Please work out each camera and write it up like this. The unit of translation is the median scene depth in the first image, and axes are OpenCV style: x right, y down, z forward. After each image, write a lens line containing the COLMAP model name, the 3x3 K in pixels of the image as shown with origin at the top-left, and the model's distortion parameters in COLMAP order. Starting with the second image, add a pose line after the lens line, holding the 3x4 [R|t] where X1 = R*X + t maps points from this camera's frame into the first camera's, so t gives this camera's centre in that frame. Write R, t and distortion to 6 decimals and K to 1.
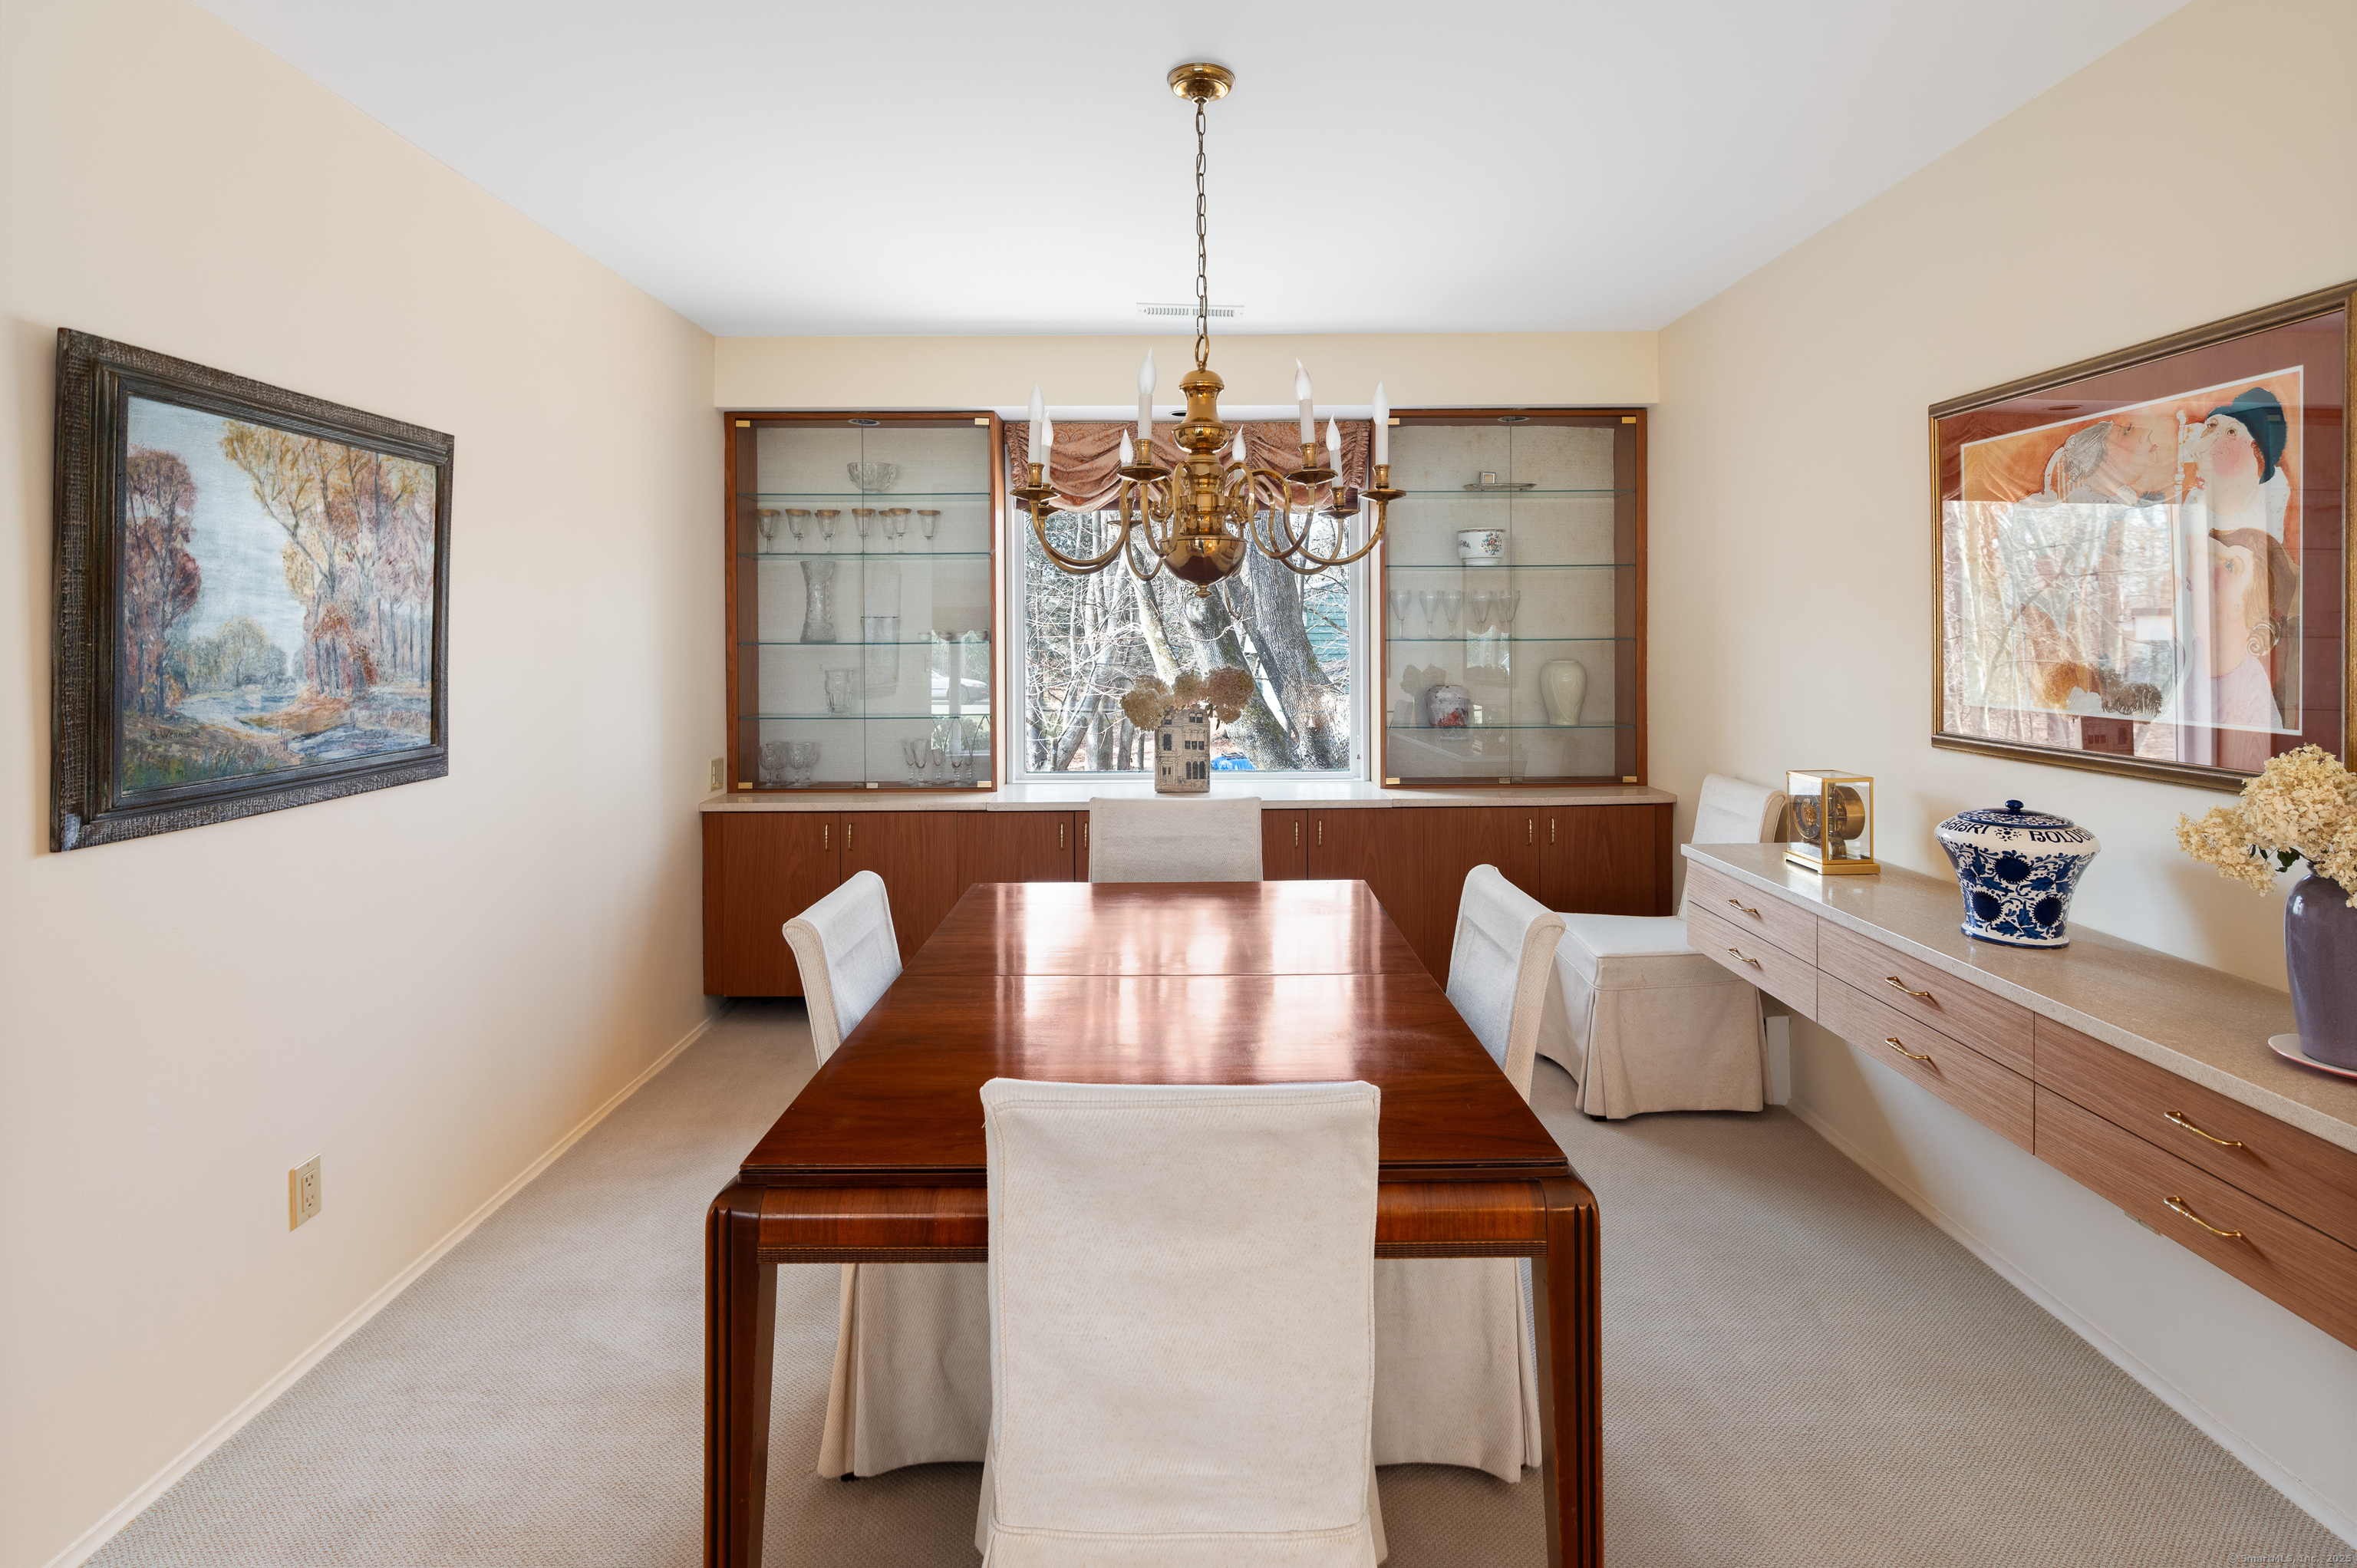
lens RADIAL K [[1155.2, 0, 1177.9], [0, 1155.2, 651.5], [0, 0, 1]] dist [0.000064, -0.001193]
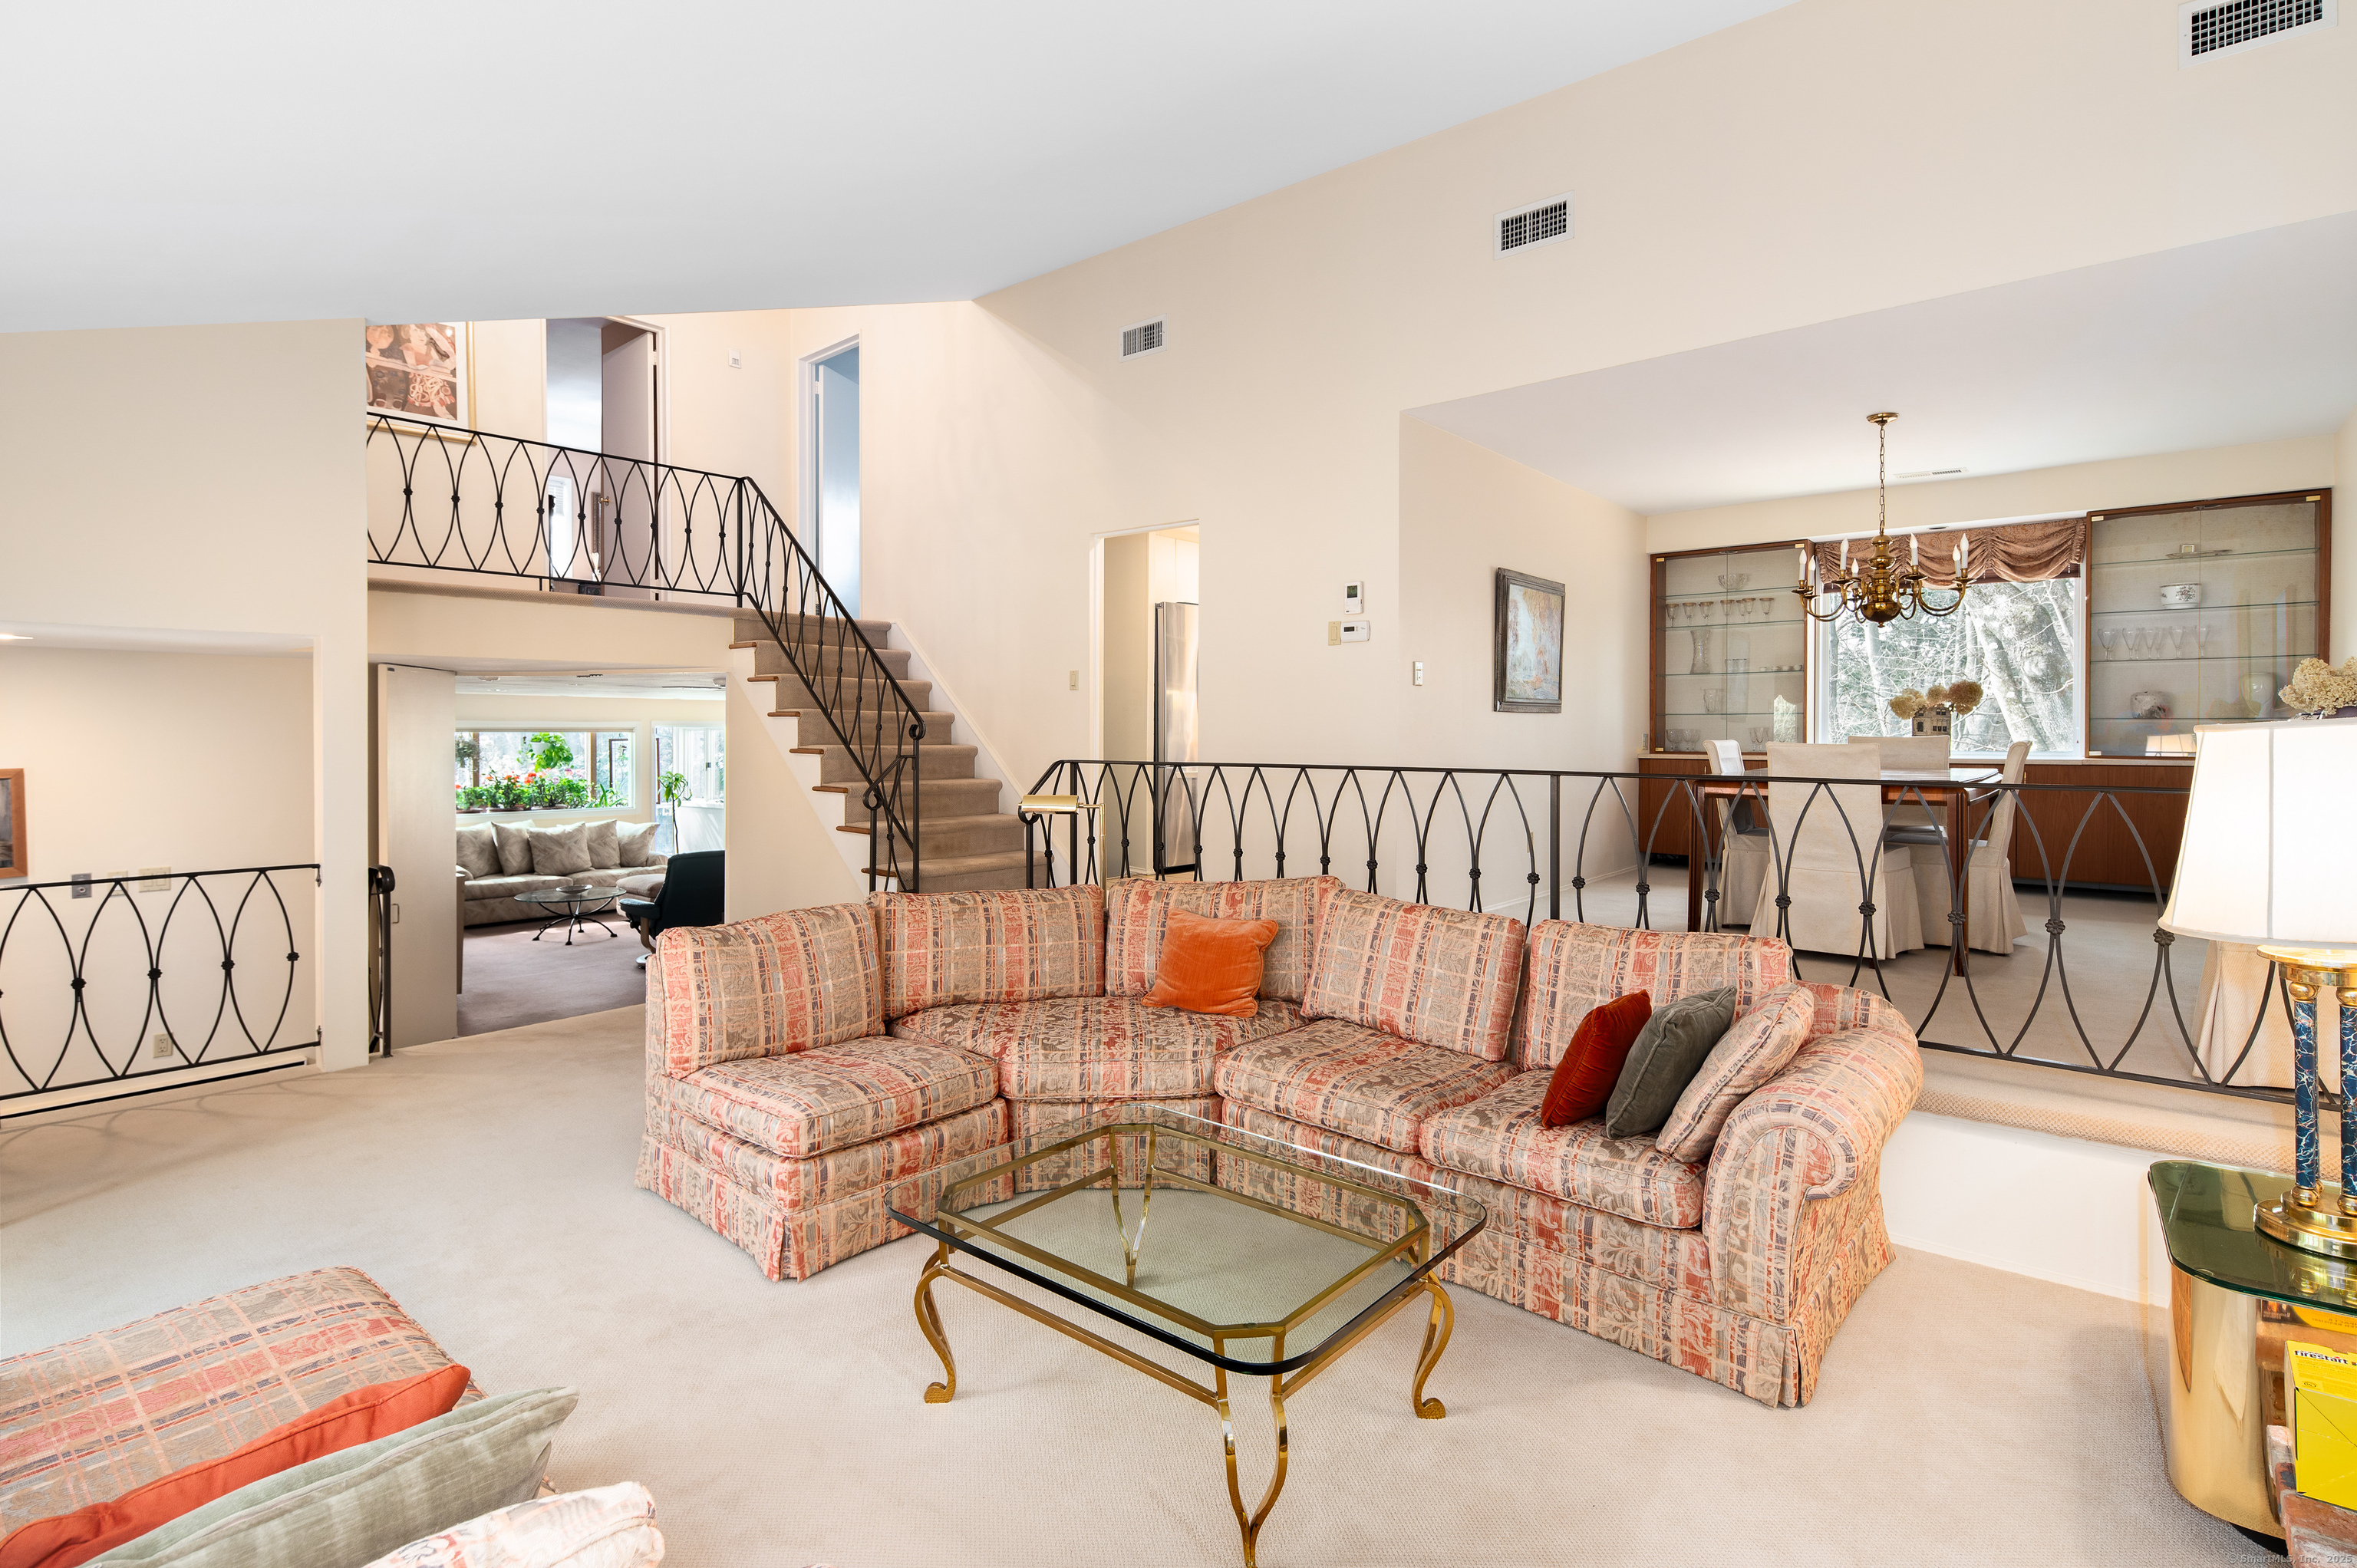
lens RADIAL K [[1155.2, 0, 1172.6], [0, 1155.2, 744.7], [0, 0, 1]] dist [0.000064, -0.001193]
pose [[0.764177, 0.011303, -0.644908, 0.238367], [-0.011910, 0.999923, 0.003413, 0.109628], [0.644897, 0.005073, 0.764253, -0.959332]]
